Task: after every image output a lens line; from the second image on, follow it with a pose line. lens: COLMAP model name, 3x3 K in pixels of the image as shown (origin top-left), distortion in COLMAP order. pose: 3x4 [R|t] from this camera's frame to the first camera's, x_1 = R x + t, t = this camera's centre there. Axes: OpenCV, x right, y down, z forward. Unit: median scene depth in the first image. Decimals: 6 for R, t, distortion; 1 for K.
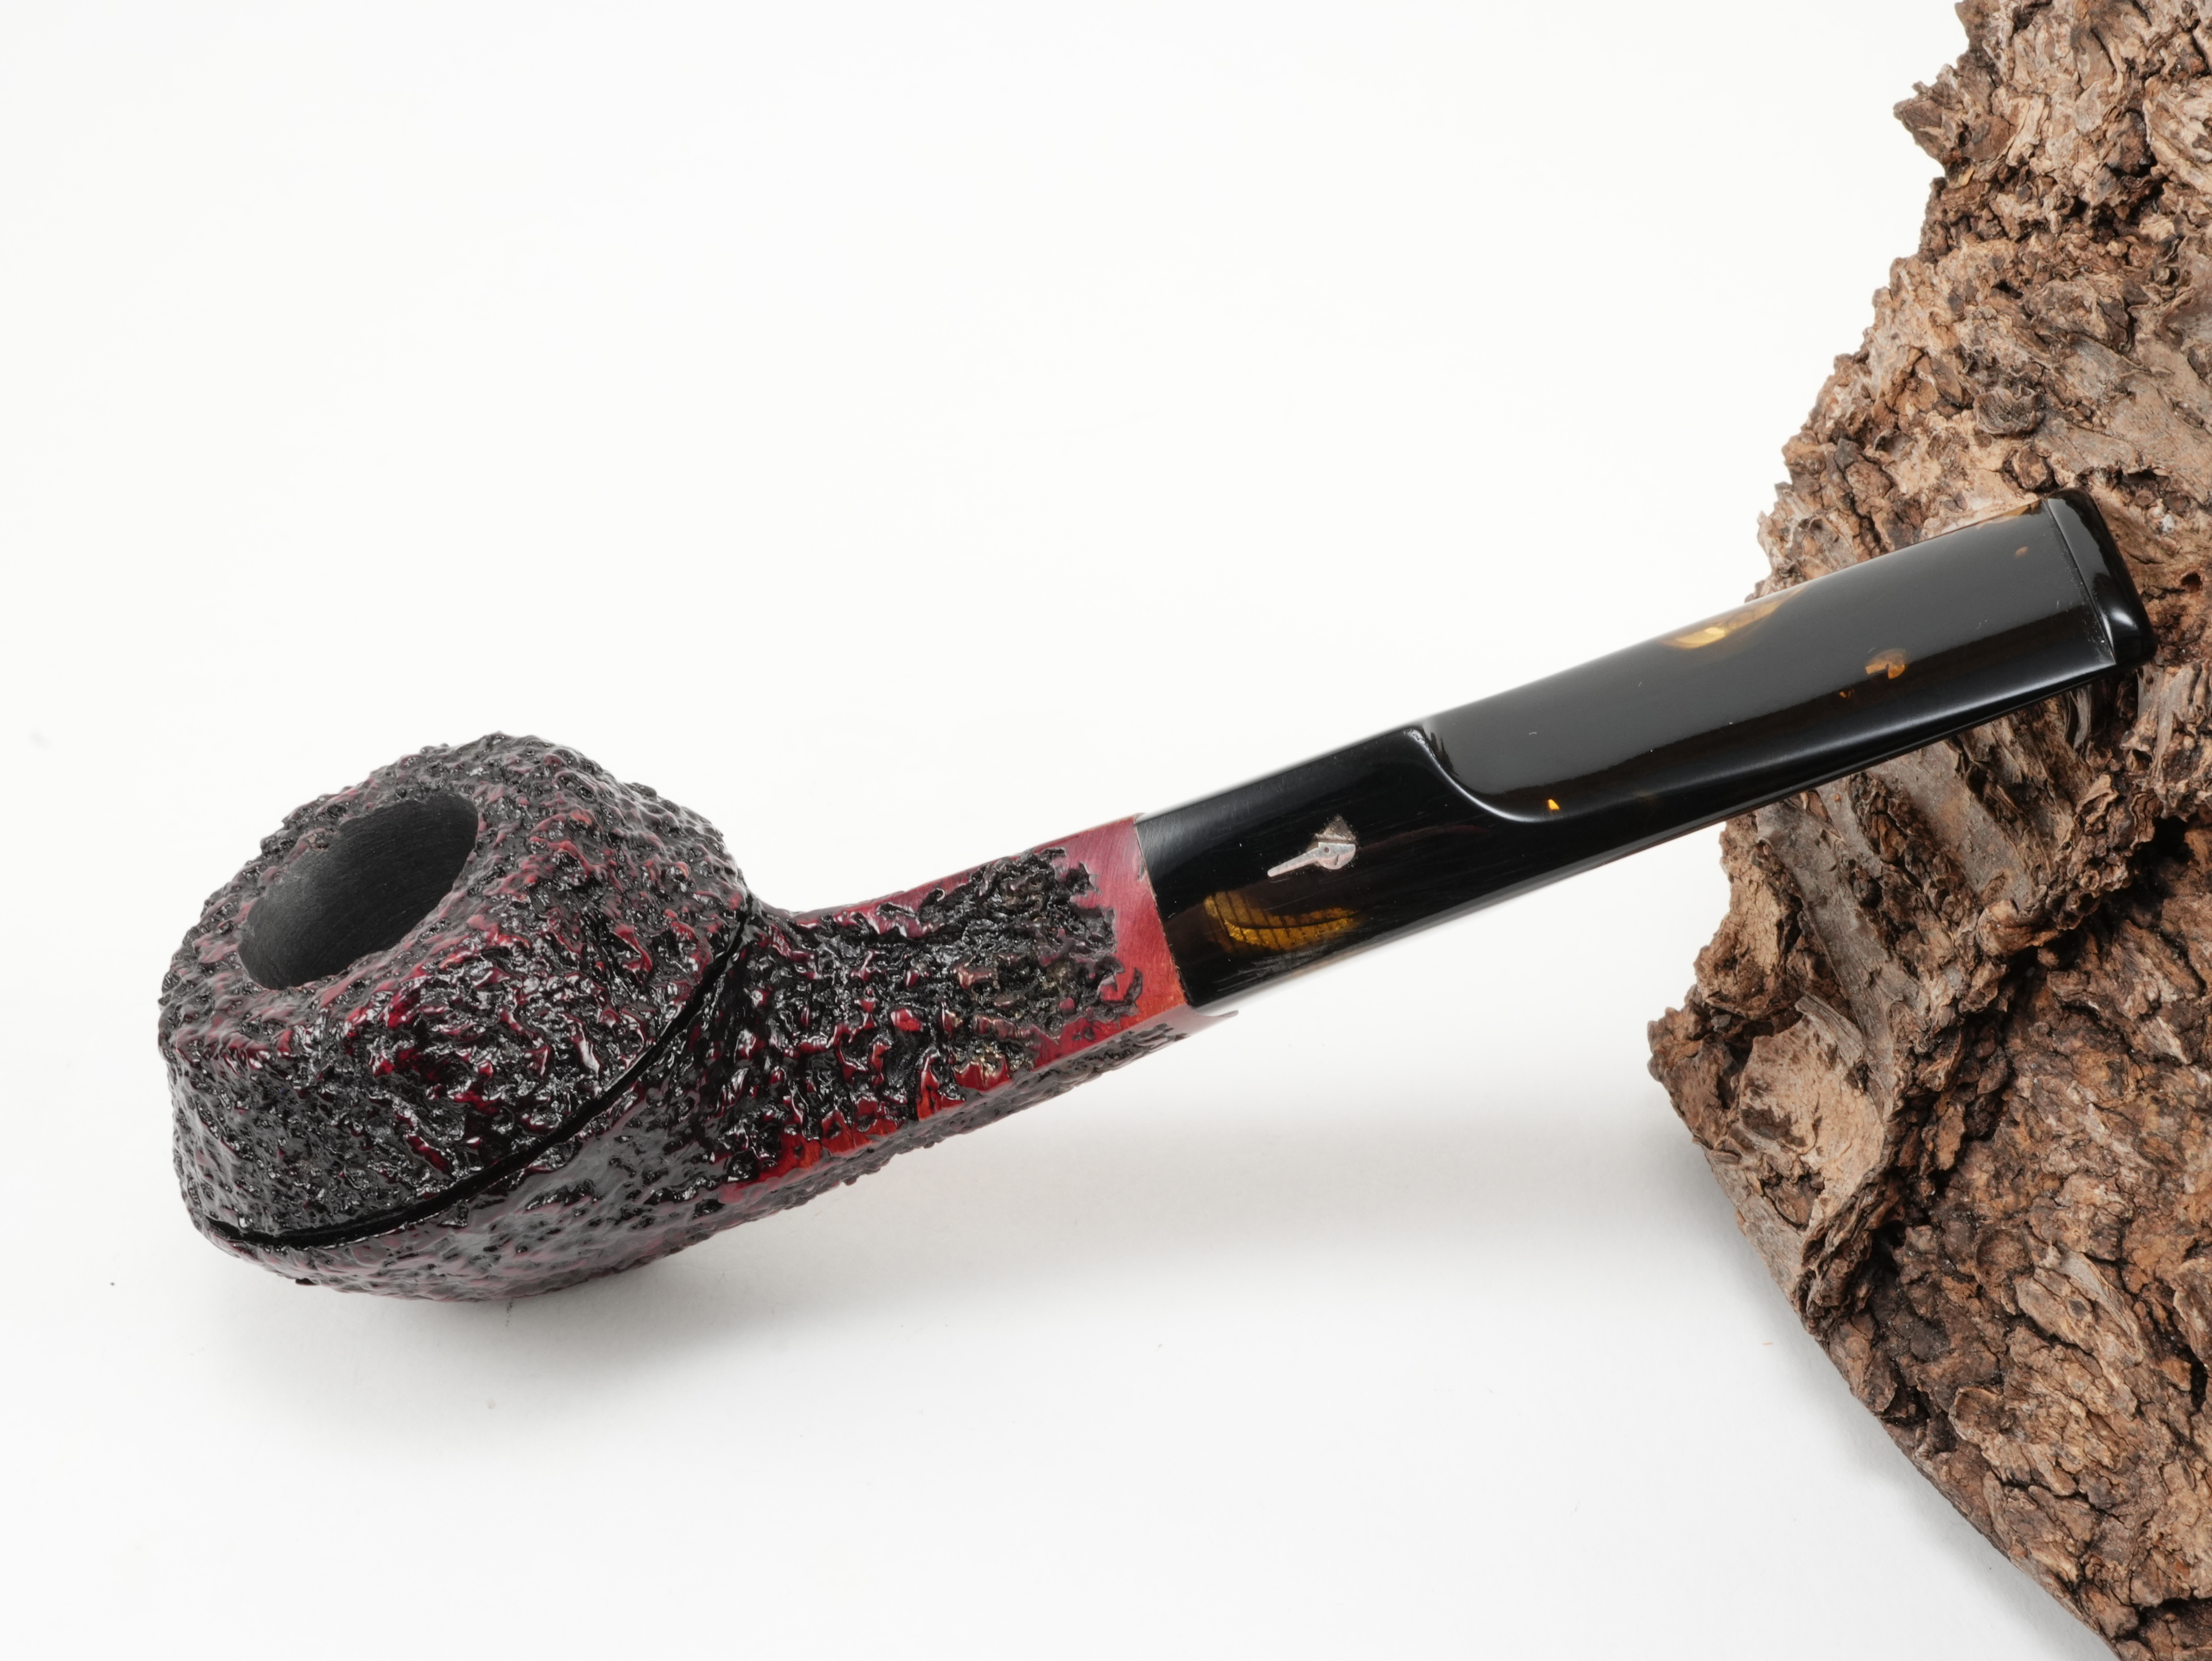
lens RADIAL K [[3118.5, 0, 1109.5], [0, 3118.5, 833.3], [0, 0, 1]] dist [-0.005172, 0.000000]
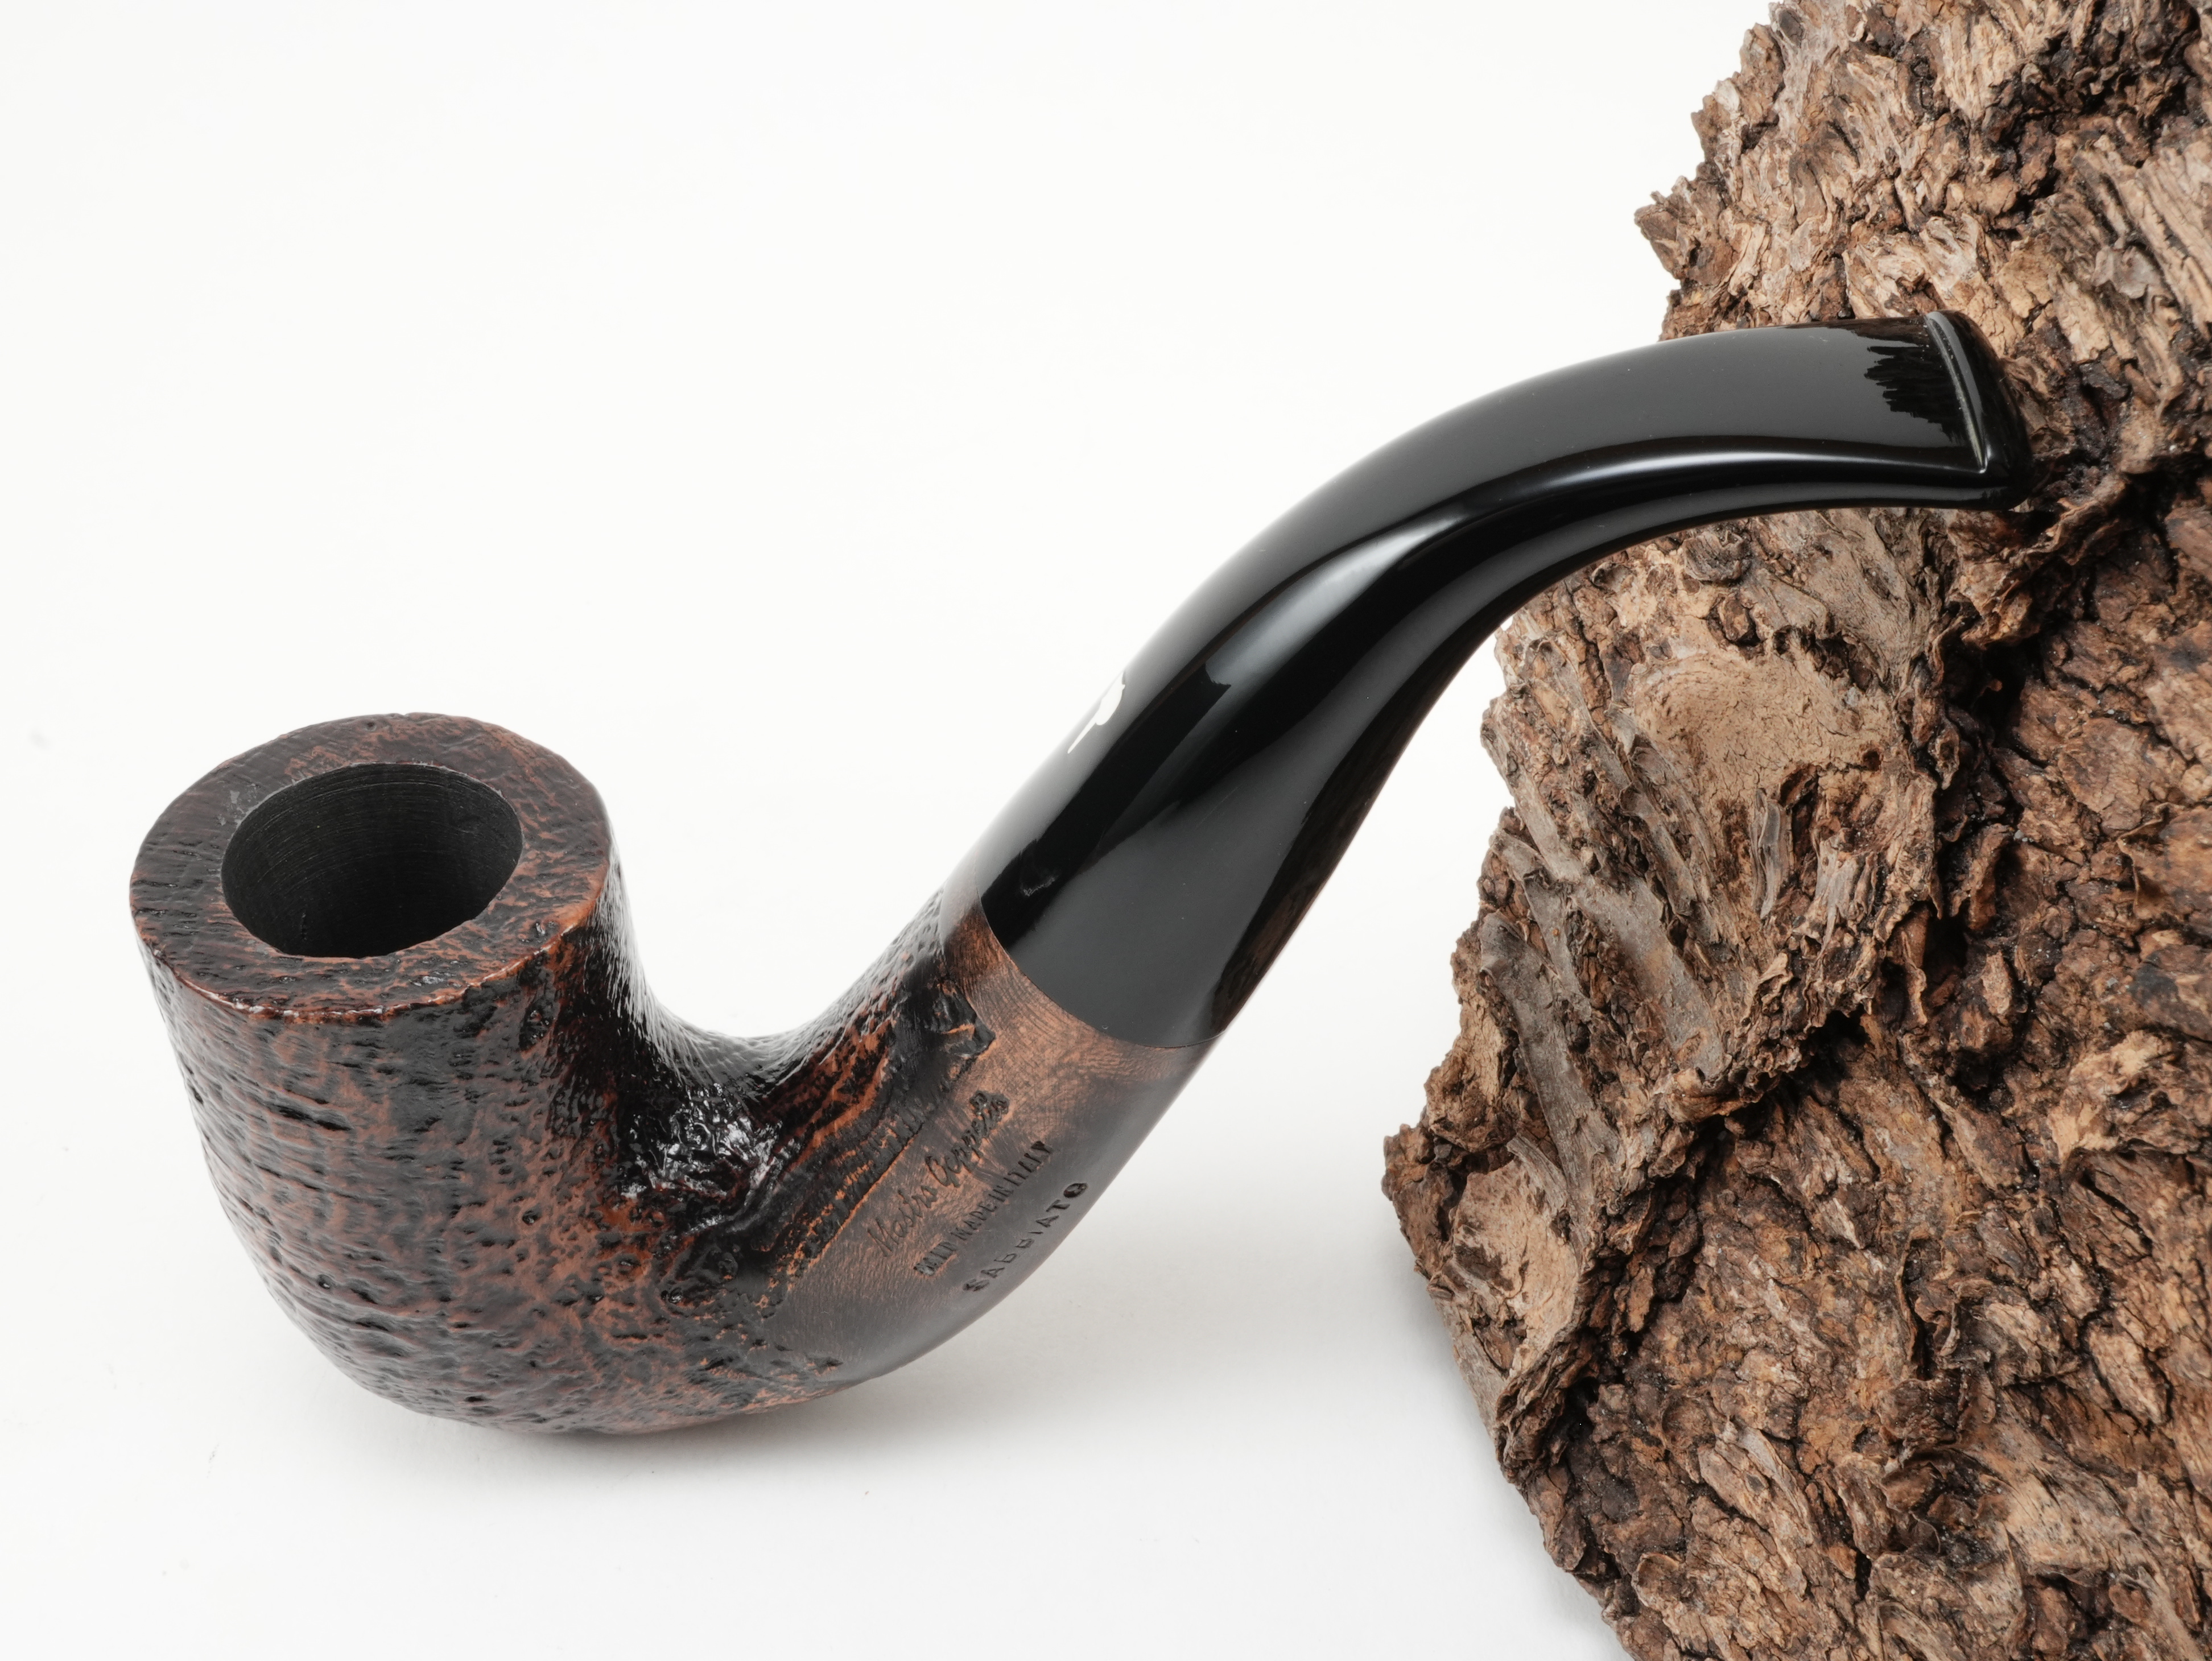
lens RADIAL K [[3118.5, 0, 1108.9], [0, 3118.5, 822.0], [0, 0, 1]] dist [-0.005172, 0.000000]
pose [[0.999870, 0.005308, -0.015228, 0.115170], [-0.004533, 0.998714, 0.050495, -0.102171], [0.015477, -0.050419, 0.998608, 0.019296]]
